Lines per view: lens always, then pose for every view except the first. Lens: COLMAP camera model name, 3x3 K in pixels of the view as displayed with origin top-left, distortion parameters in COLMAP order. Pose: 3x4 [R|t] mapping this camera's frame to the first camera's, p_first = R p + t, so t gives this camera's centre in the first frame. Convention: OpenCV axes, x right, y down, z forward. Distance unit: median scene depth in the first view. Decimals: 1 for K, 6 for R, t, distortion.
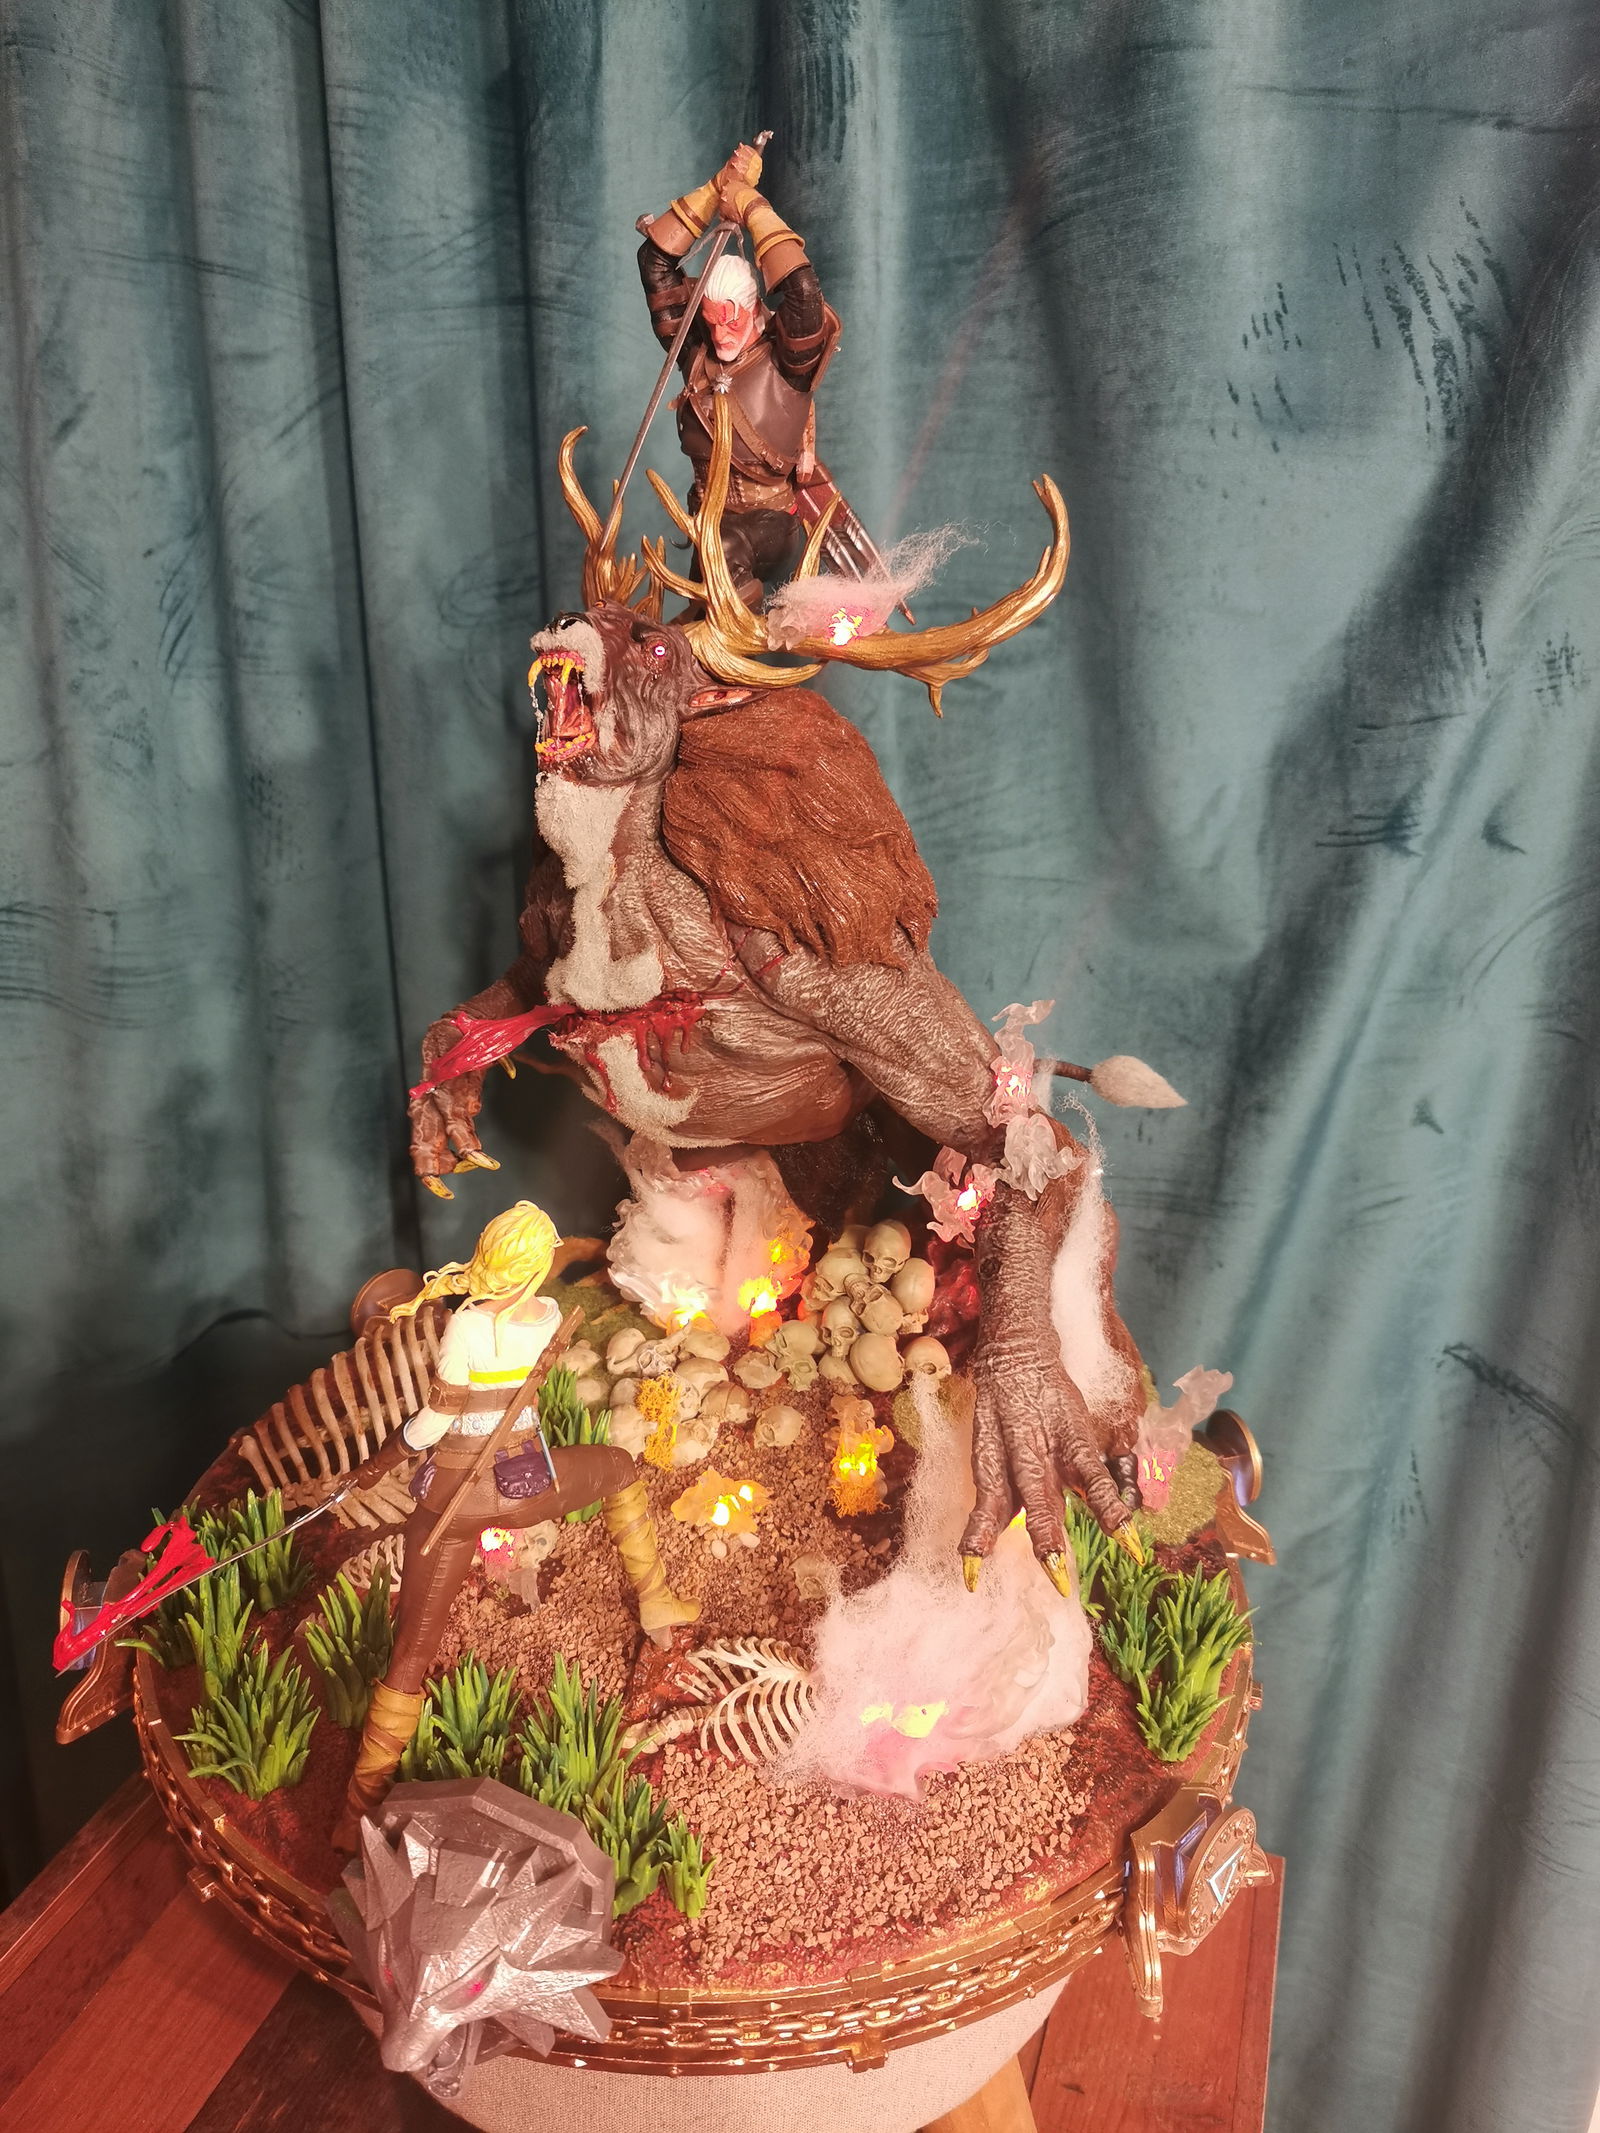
lens RADIAL K [[1684.2, 0, 800.0], [0, 1684.2, 1066.5], [0, 0, 1]] dist [0.079585, -0.151319]
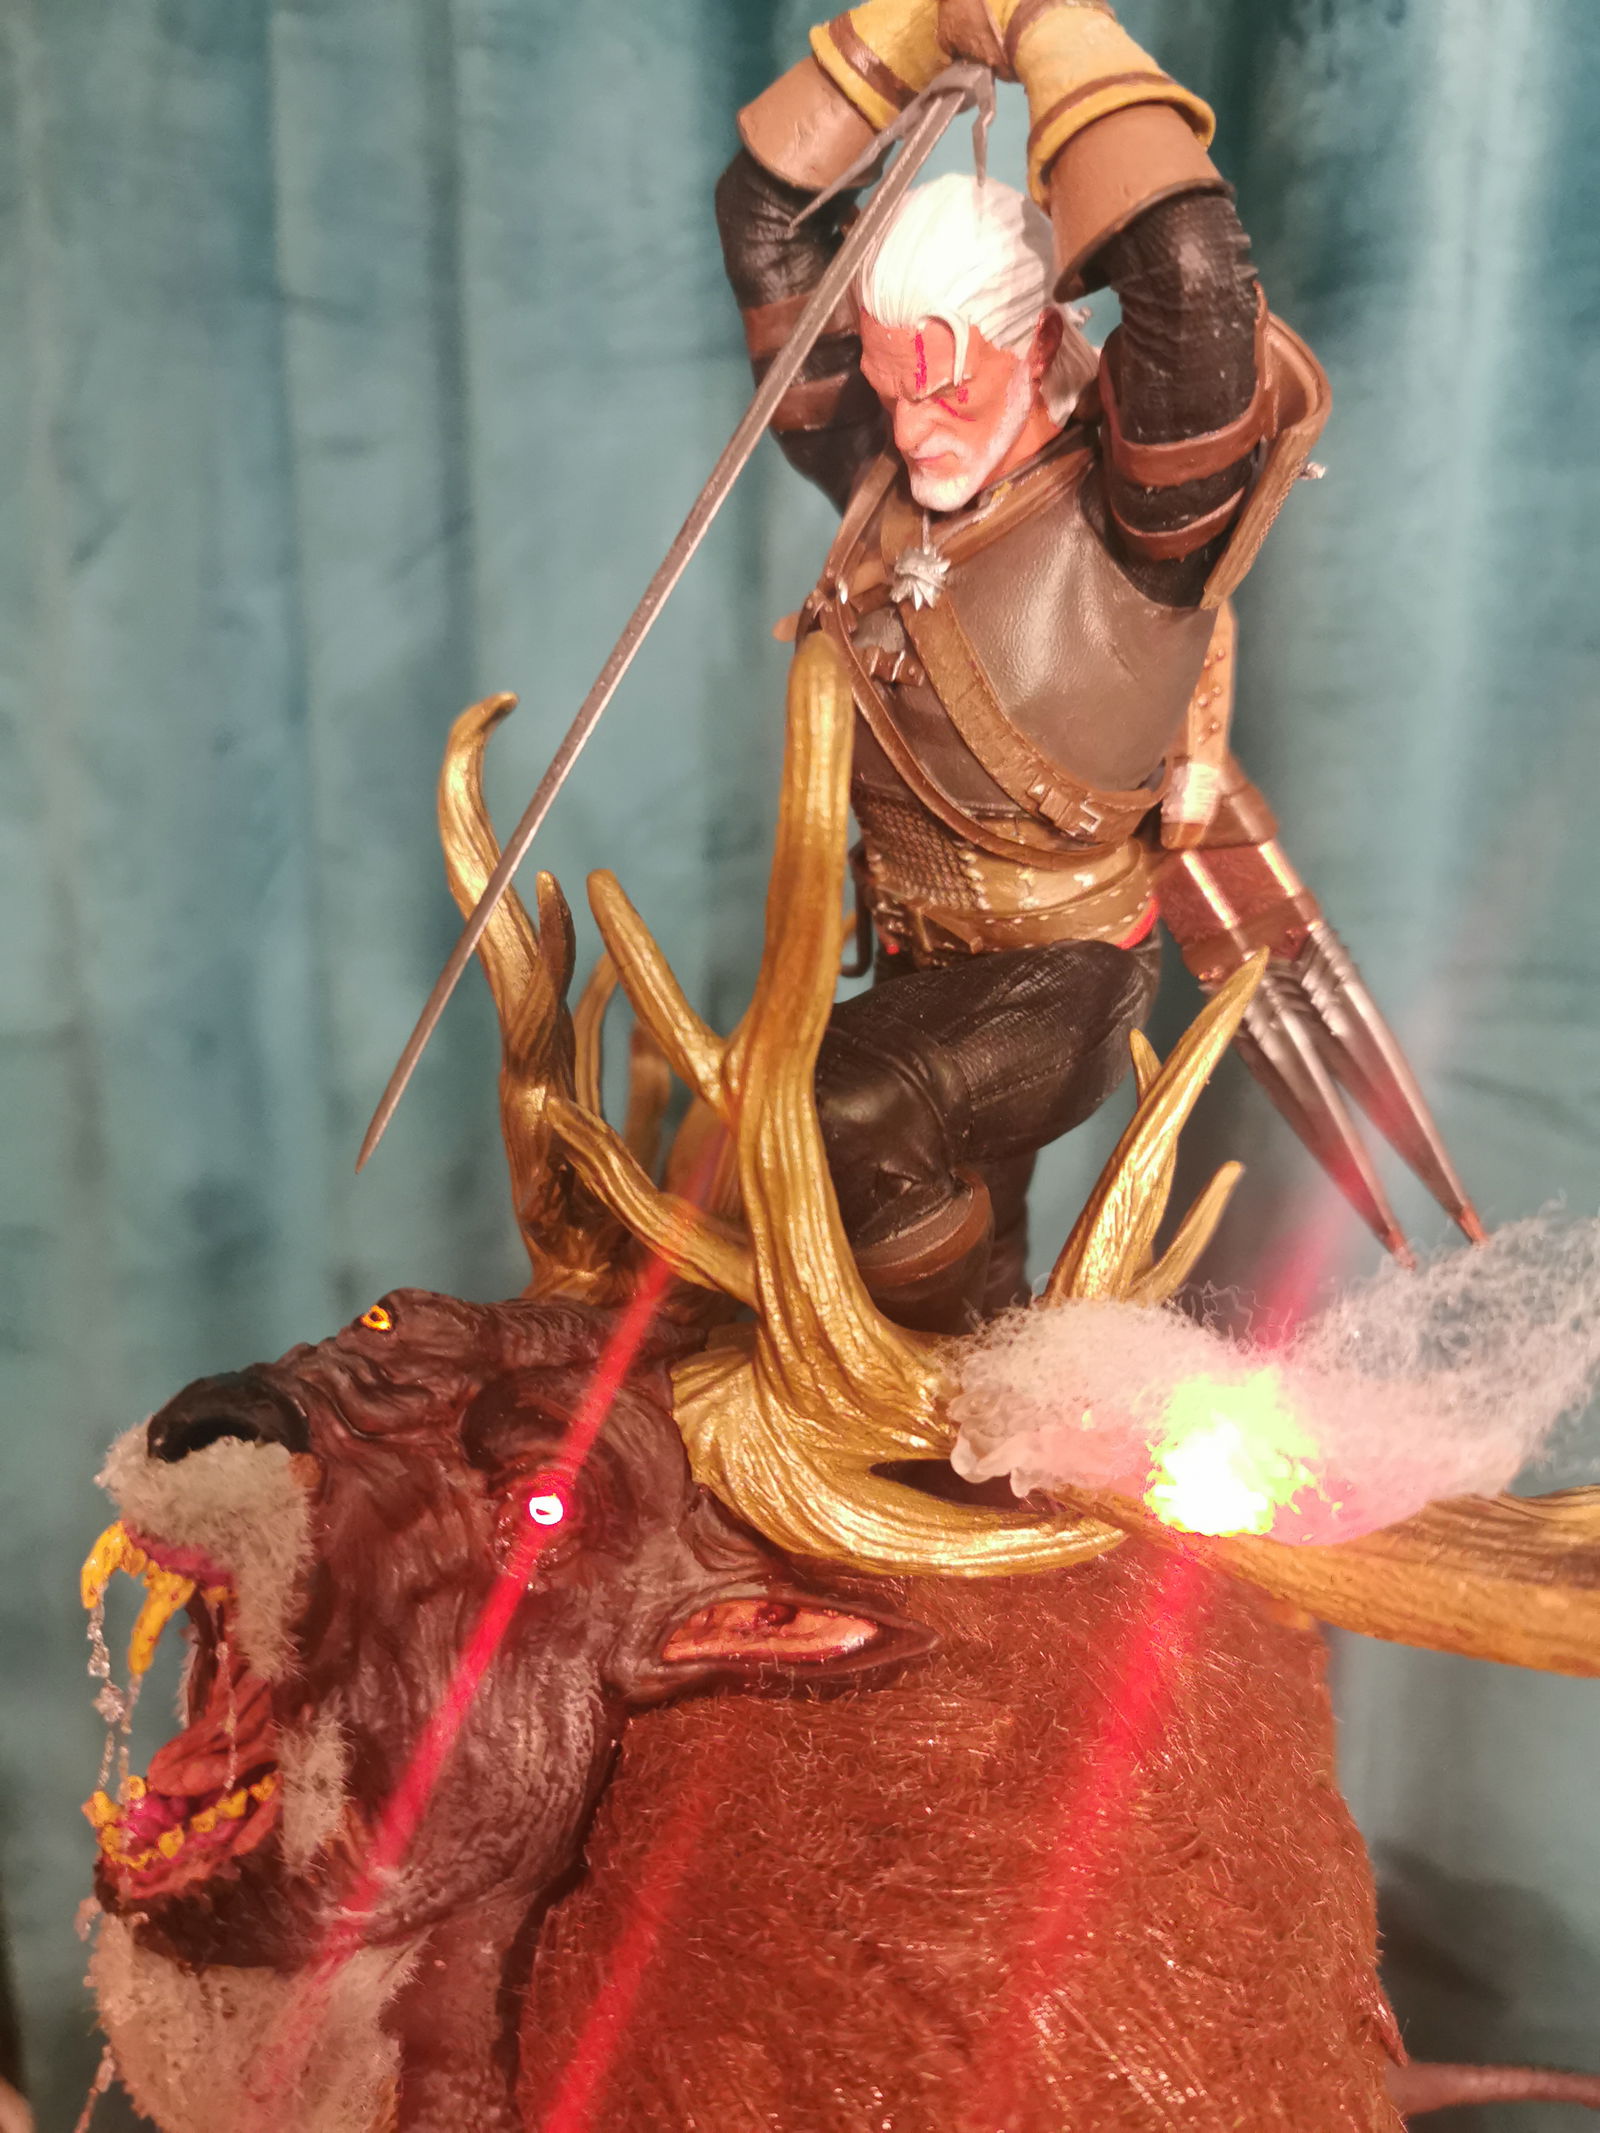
lens RADIAL K [[1686.7, 0, 800.0], [0, 1686.7, 1066.5], [0, 0, 1]] dist [0.000607, -0.065971]
pose [[0.953490, 0.102451, -0.283479, 0.034556], [-0.108581, 0.994070, -0.005953, -0.340359], [0.281188, 0.036456, 0.958960, 0.770852]]
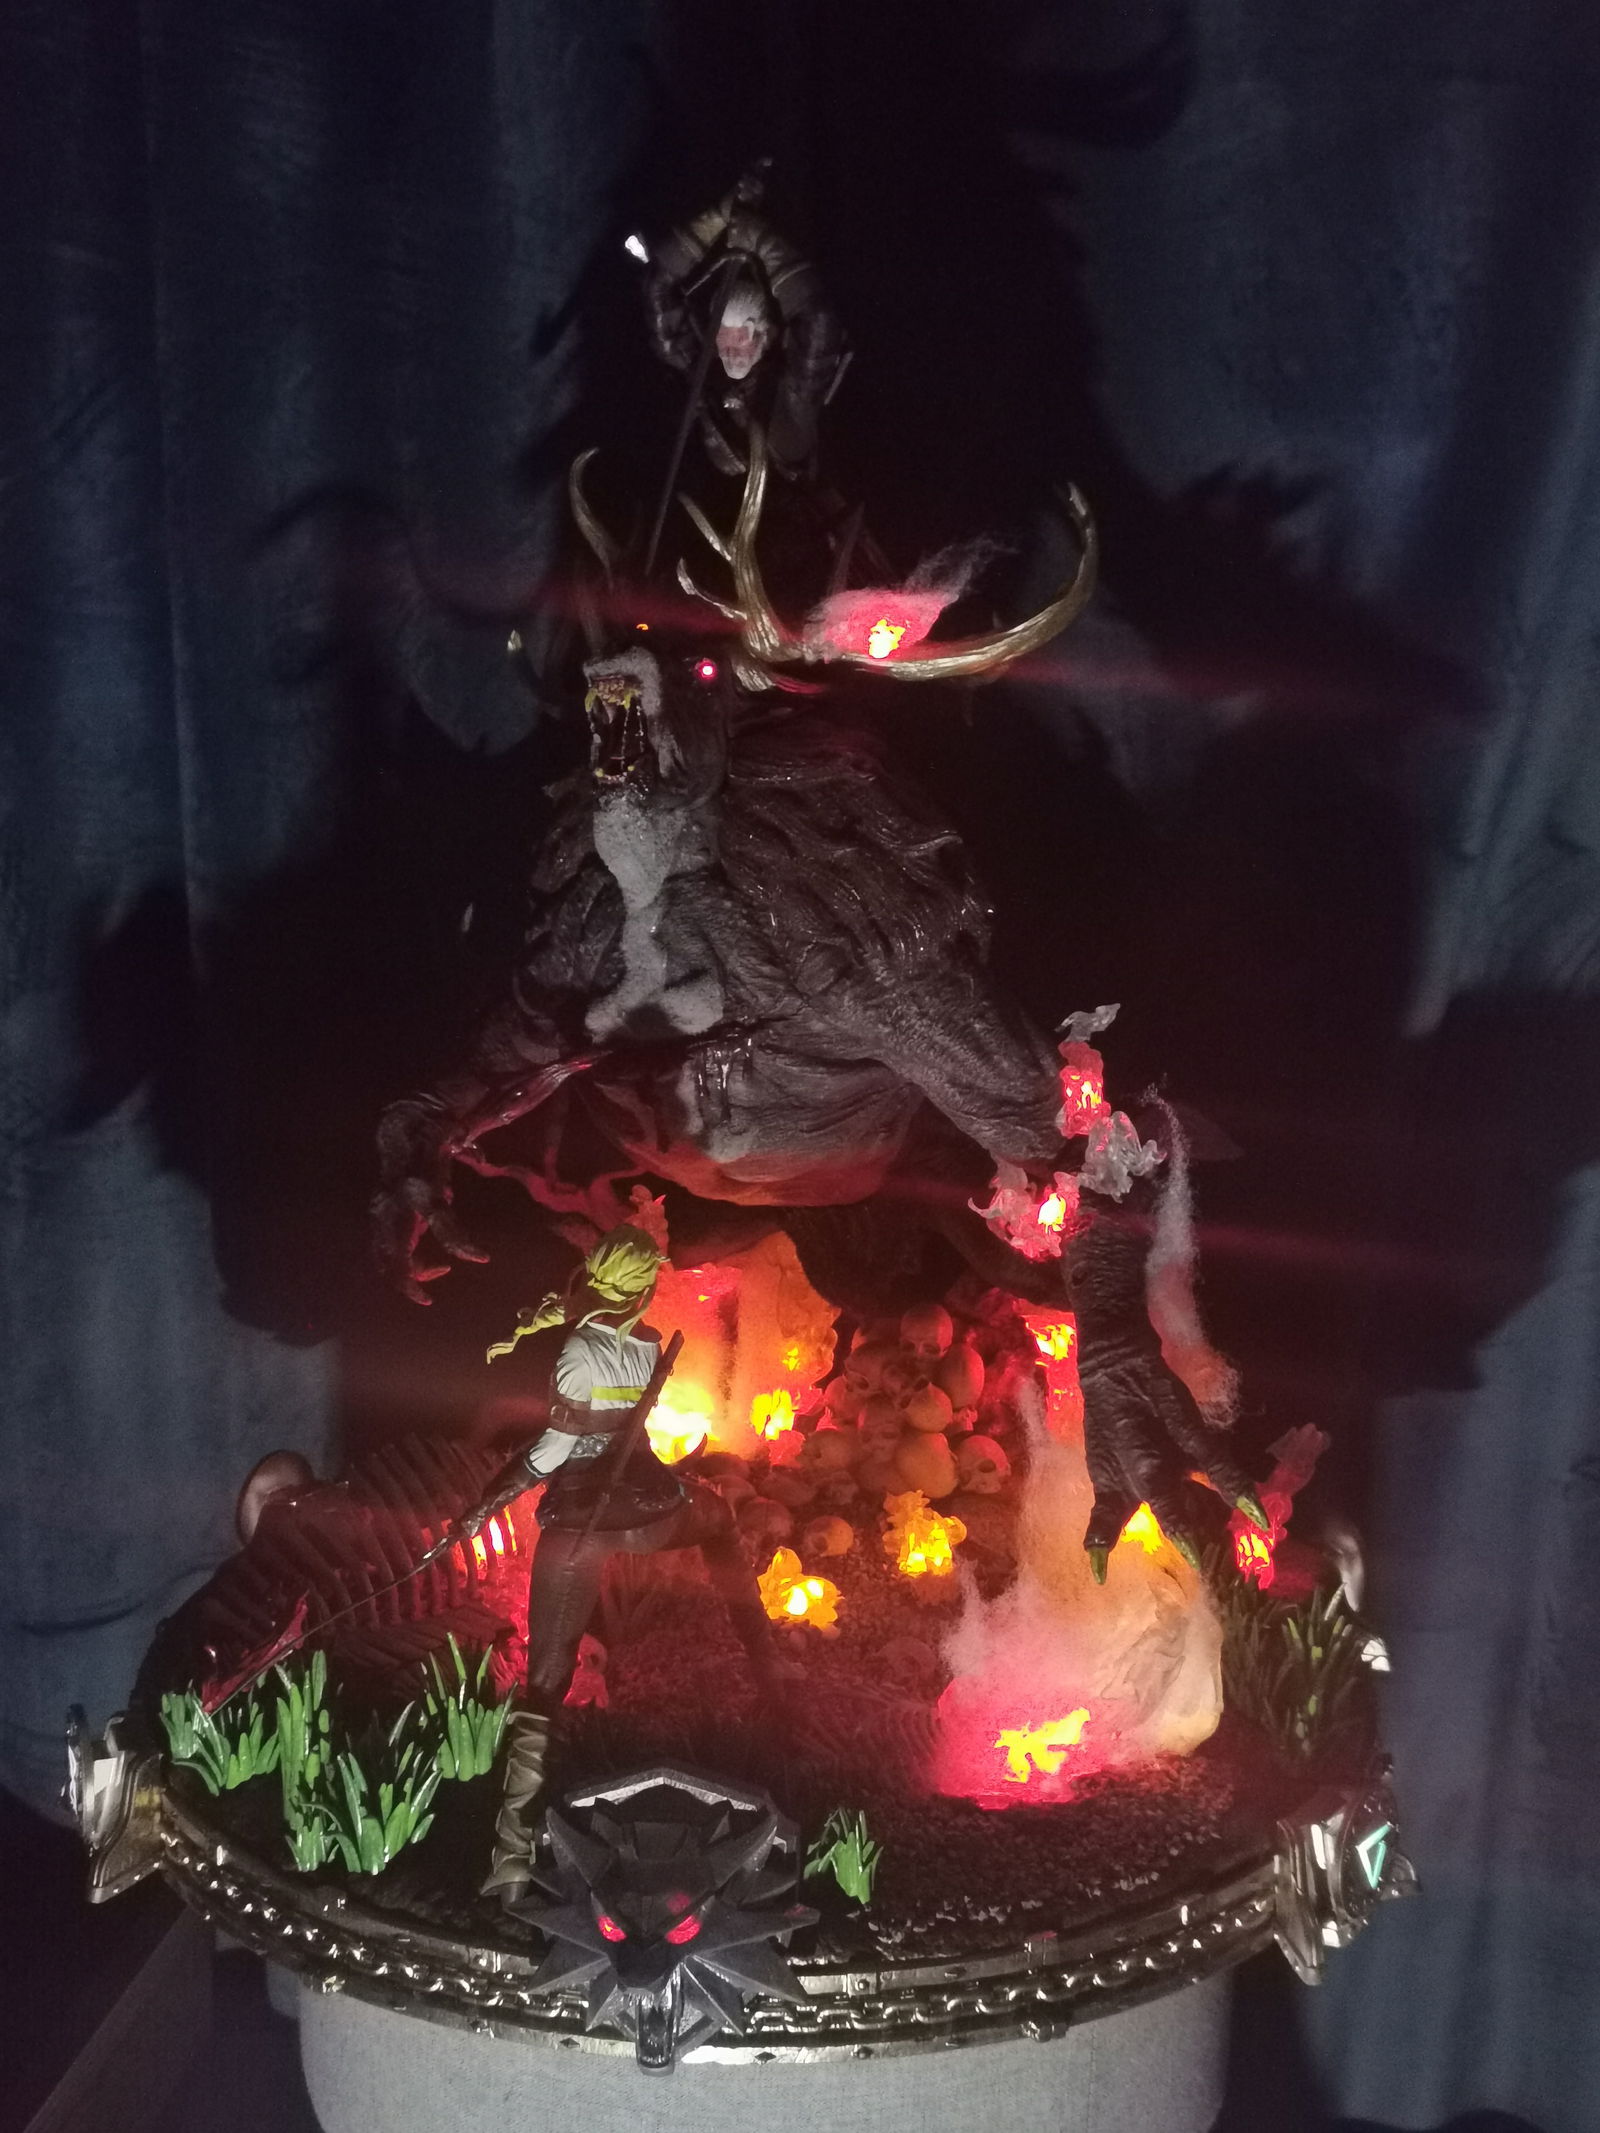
lens RADIAL K [[3276.9, 0, 800.0], [0, 3276.9, 1066.5], [0, 0, 1]] dist [0.000252, 0.009901]
pose [[0.990253, -0.062843, 0.124298, -0.287111], [0.076089, 0.991572, -0.104862, 0.193339], [-0.116660, 0.113297, 0.986688, -0.891977]]
